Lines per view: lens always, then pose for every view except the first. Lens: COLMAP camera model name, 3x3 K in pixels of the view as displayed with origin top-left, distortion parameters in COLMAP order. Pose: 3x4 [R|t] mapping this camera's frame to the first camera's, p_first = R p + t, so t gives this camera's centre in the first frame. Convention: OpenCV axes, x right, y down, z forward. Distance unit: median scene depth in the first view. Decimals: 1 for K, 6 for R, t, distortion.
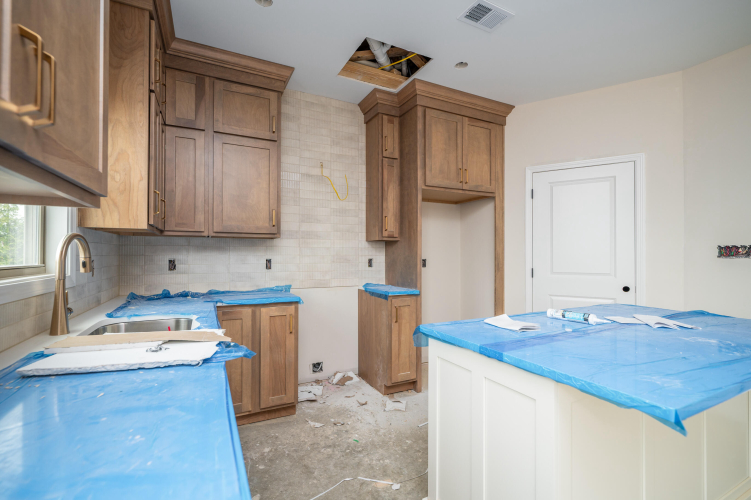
lens RADIAL K [[336.9, 0, 374.7], [0, 336.9, 251.8], [0, 0, 1]] dist [-0.000433, -0.000093]
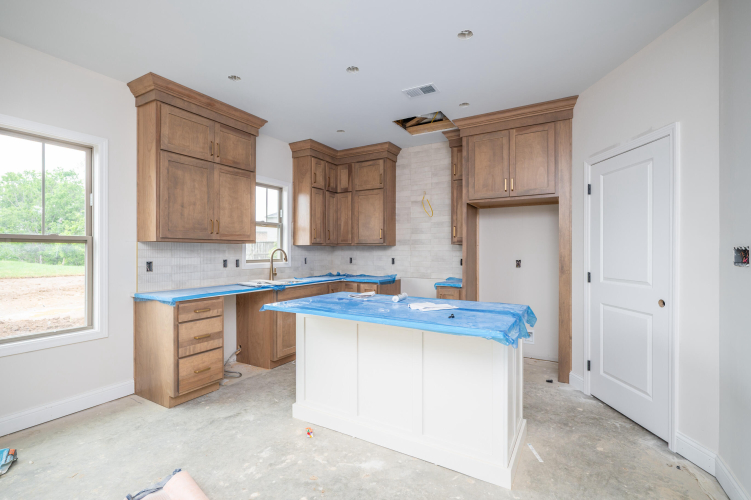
lens RADIAL K [[346.5, 0, 373.3], [0, 346.5, 251.5], [0, 0, 1]] dist [-0.000862, -0.000311]
pose [[0.540288, -0.001879, -0.841478, 0.983193], [0.006537, 0.999977, 0.001964, -0.012936], [0.841455, -0.006562, 0.540287, 0.018125]]
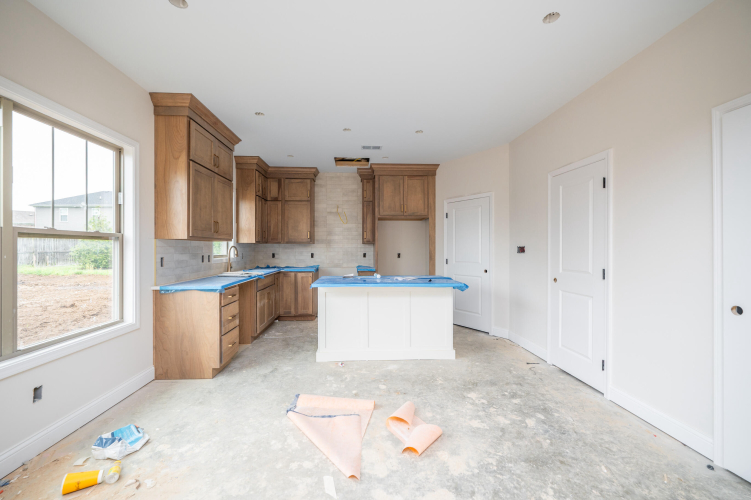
lens RADIAL K [[302.3, 0, 372.5], [0, 302.3, 250.2], [0, 0, 1]] dist [-0.002311, -0.000185]
pose [[0.915934, -0.000095, -0.401328, 0.778928], [0.005264, 0.999917, 0.011777, -0.016603], [0.401293, -0.012899, 0.915859, -0.595431]]
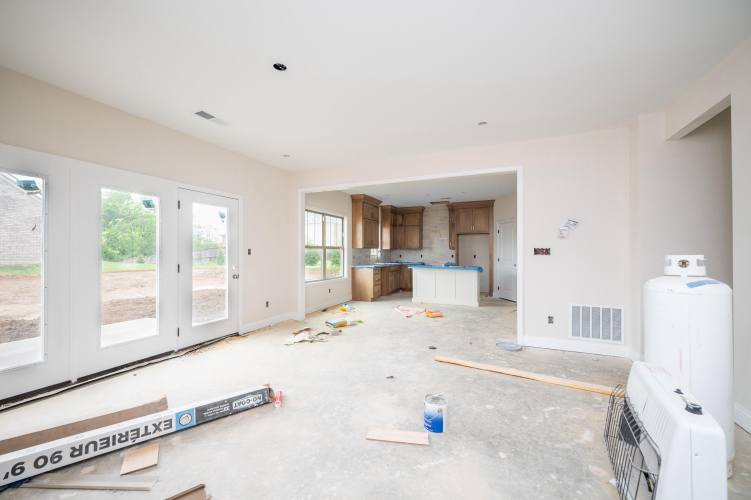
lens RADIAL K [[302.3, 0, 372.5], [0, 302.3, 250.2], [0, 0, 1]] dist [-0.002311, -0.000185]
pose [[0.634816, -0.010189, -0.772596, 1.831264], [0.007759, 0.999947, -0.006812, -0.009687], [0.772624, -0.001670, 0.634862, -1.468830]]
